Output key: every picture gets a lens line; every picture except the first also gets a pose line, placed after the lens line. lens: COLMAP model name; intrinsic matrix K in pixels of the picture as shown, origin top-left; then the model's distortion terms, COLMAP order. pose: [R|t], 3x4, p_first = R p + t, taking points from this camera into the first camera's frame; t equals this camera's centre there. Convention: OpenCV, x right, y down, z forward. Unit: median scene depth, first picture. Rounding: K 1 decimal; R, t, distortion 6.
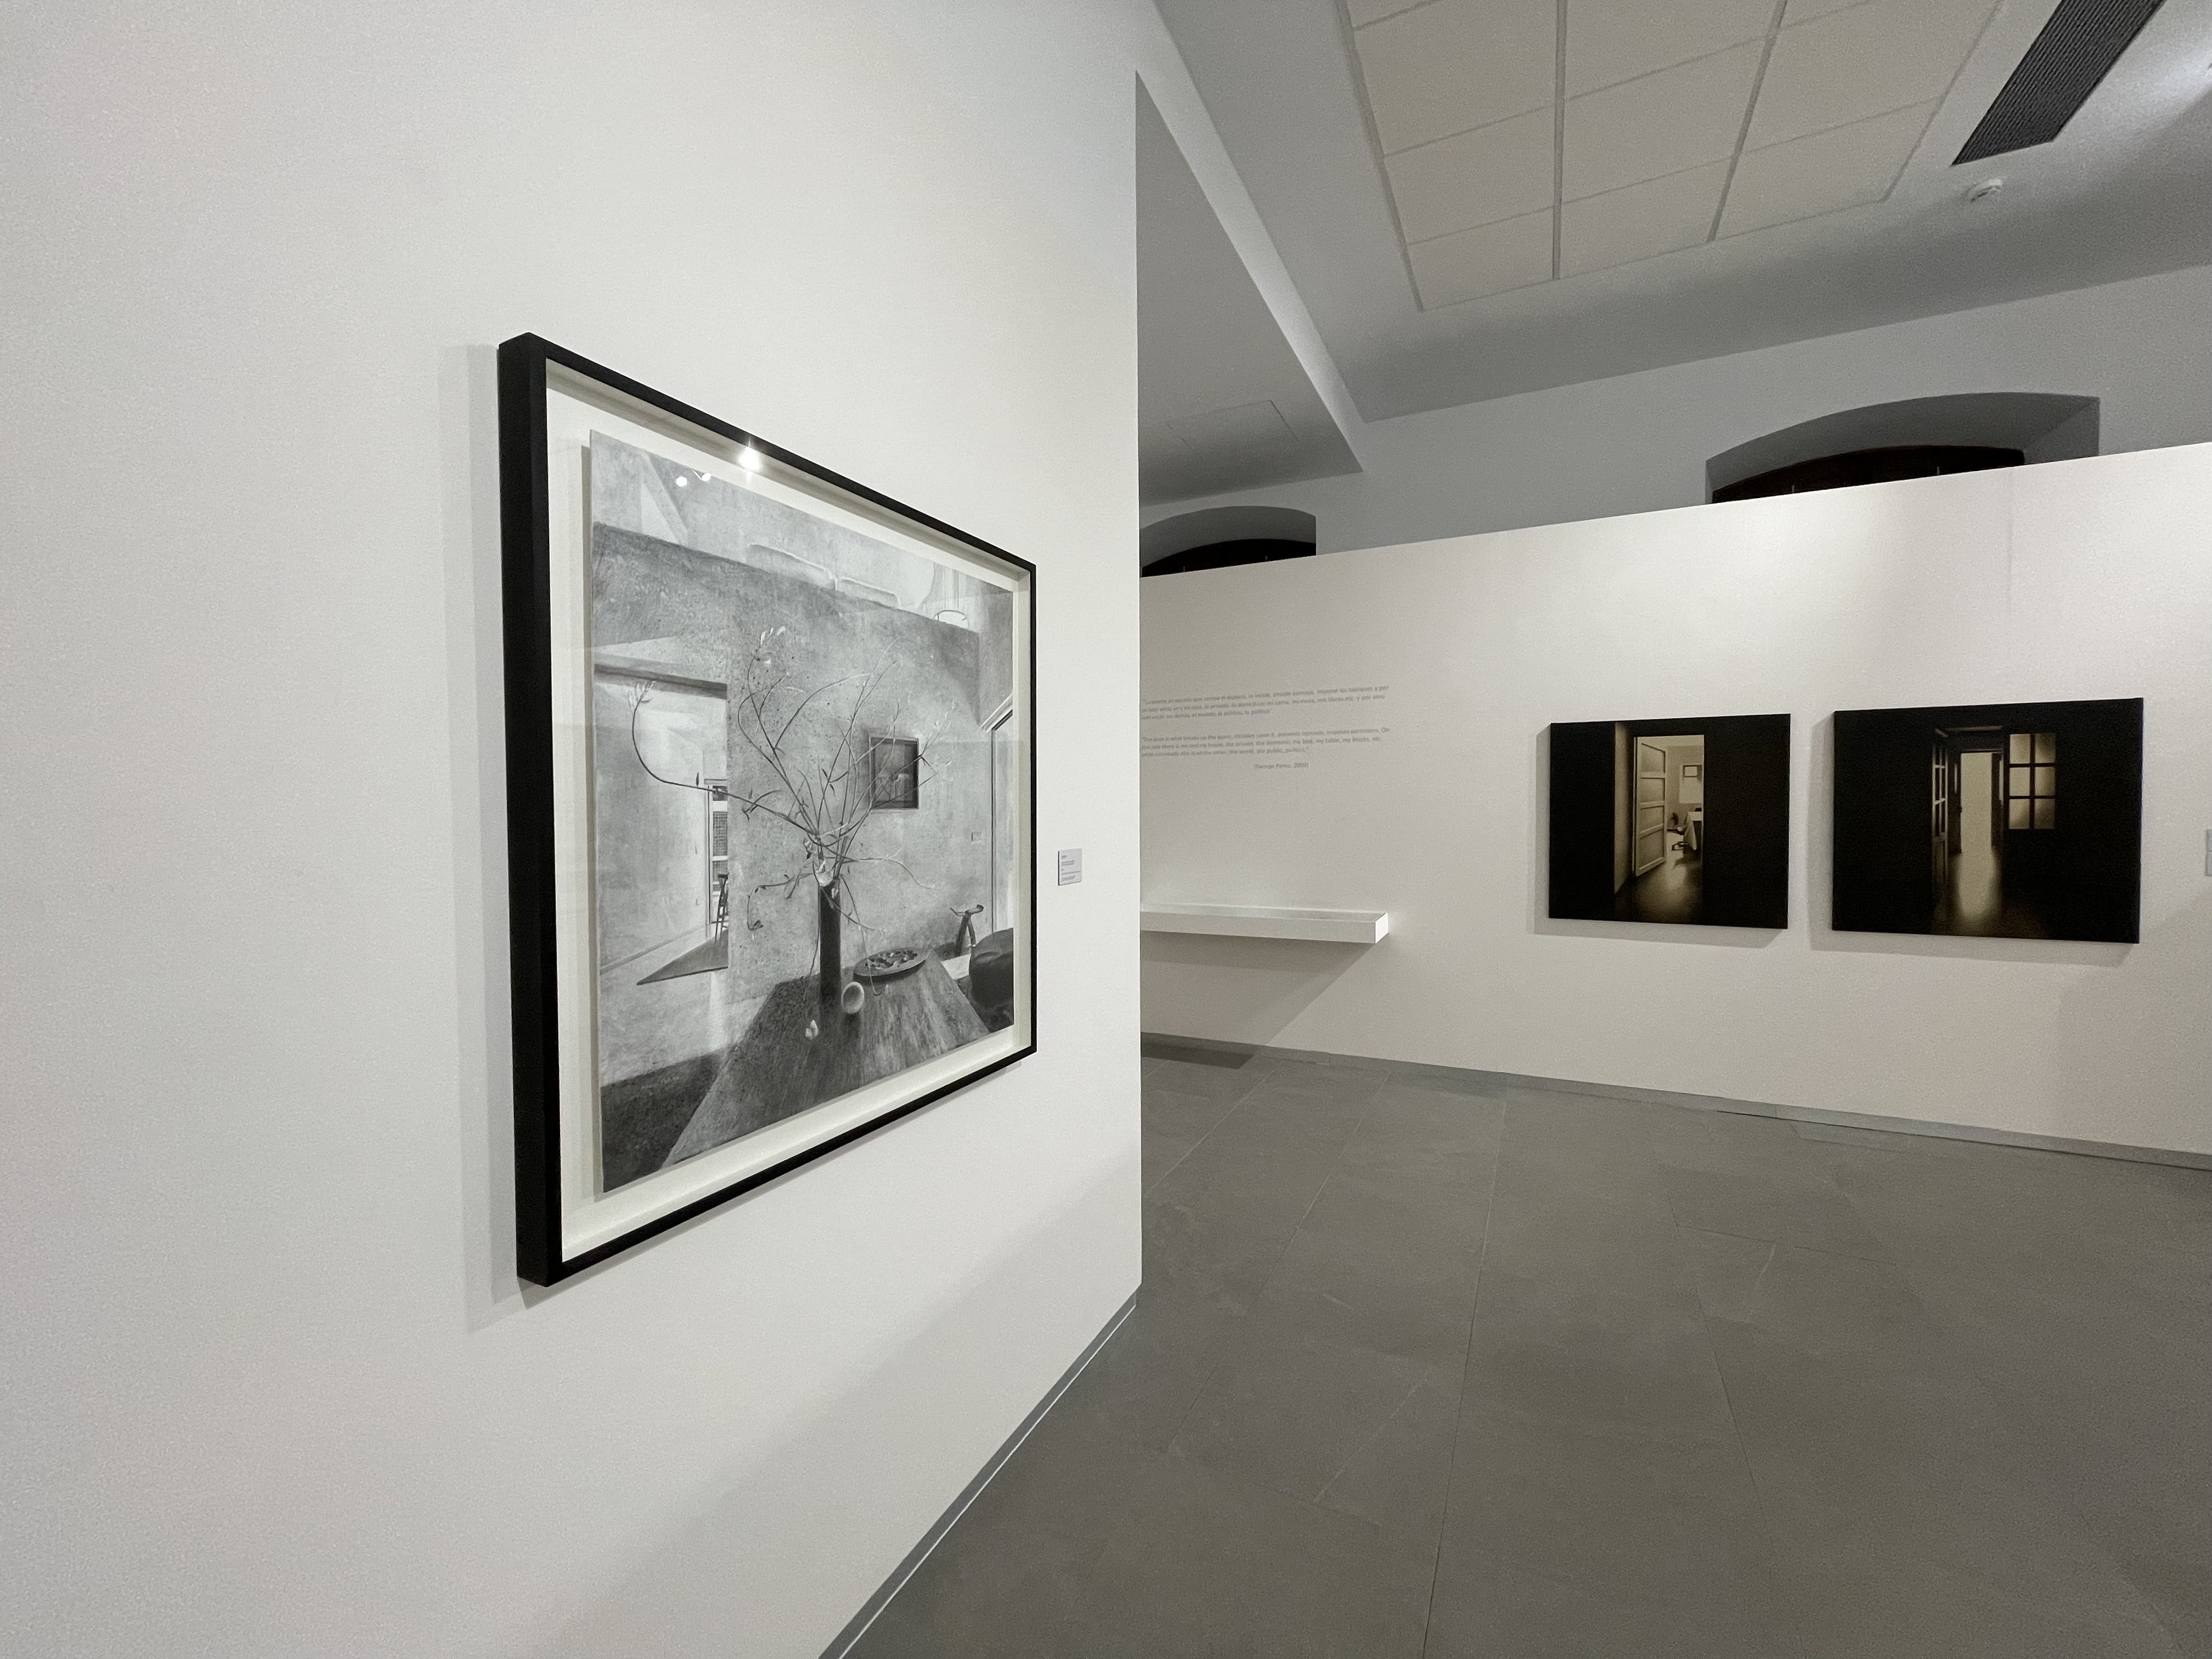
lens RADIAL K [[894.7, 0, 1106.0], [0, 894.7, 829.5], [0, 0, 1]] dist [0.000008, -0.000002]
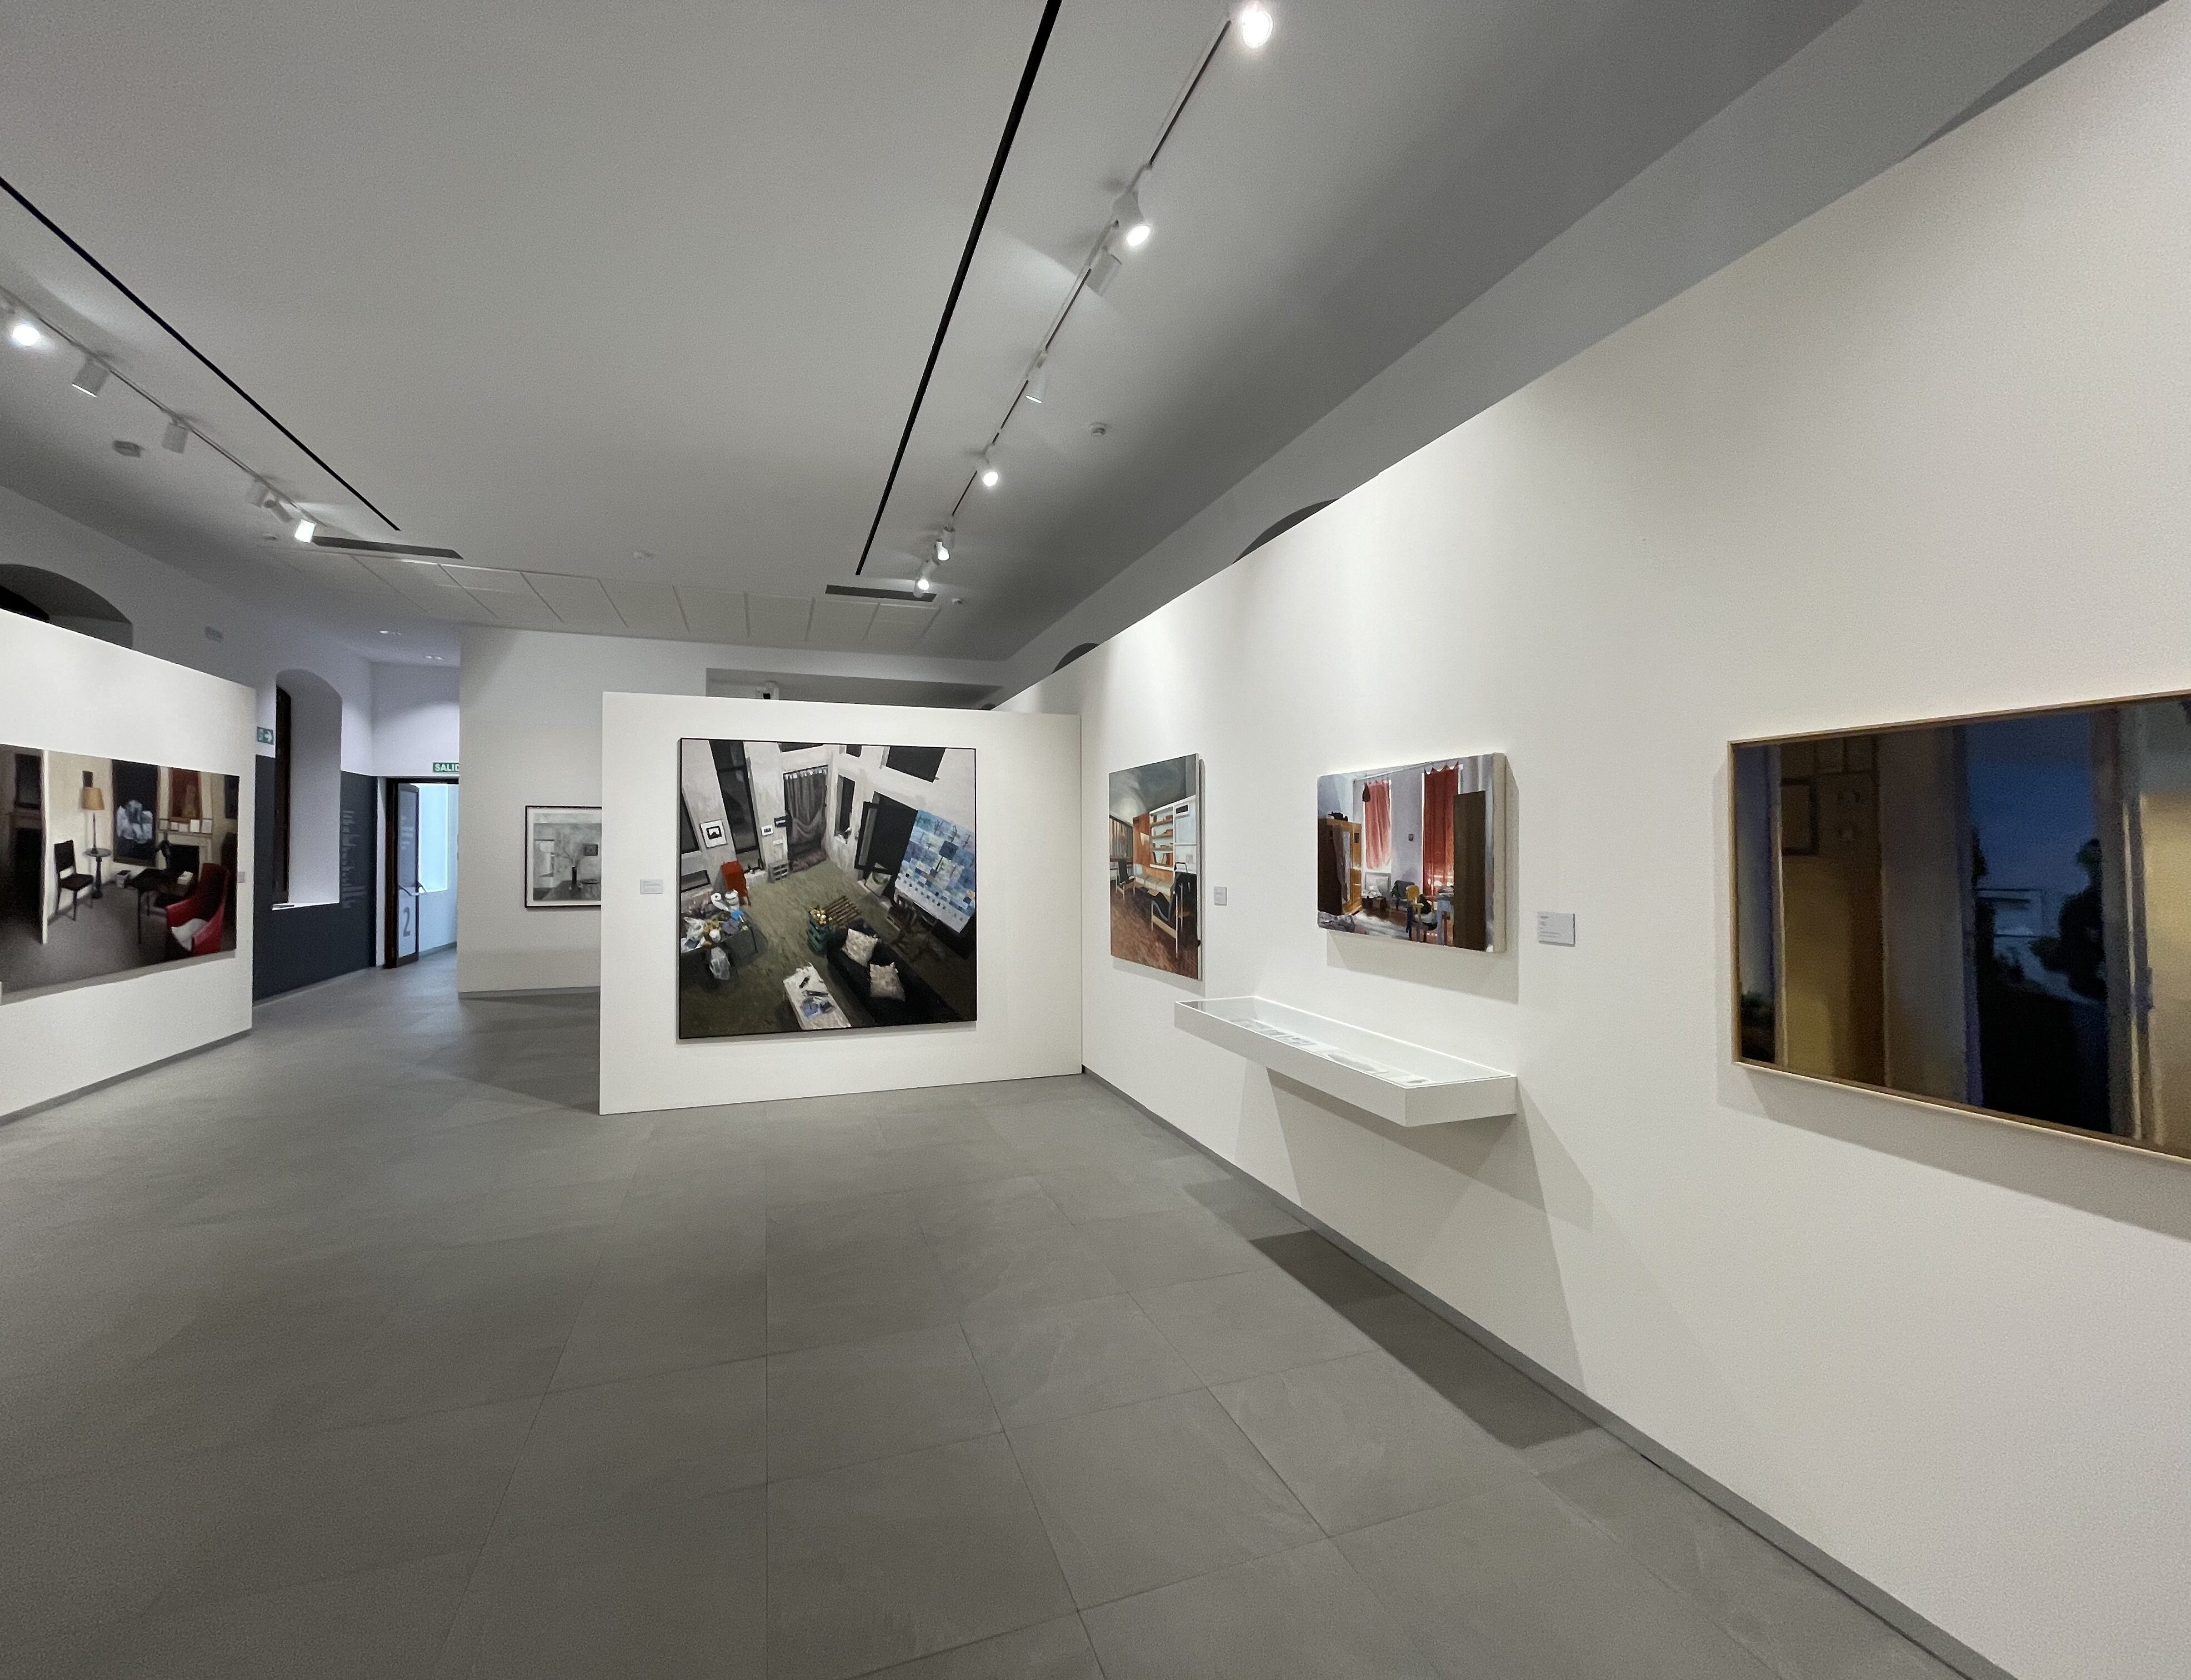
lens RADIAL K [[934.1, 0, 1095.5], [0, 934.1, 840.0], [0, 0, 1]] dist [-0.000003, -0.000003]
pose [[0.718957, -0.006026, -0.695029, 8.231912], [-0.021572, 0.999287, -0.030979, -0.010260], [0.694720, 0.037266, 0.718314, -1.474403]]
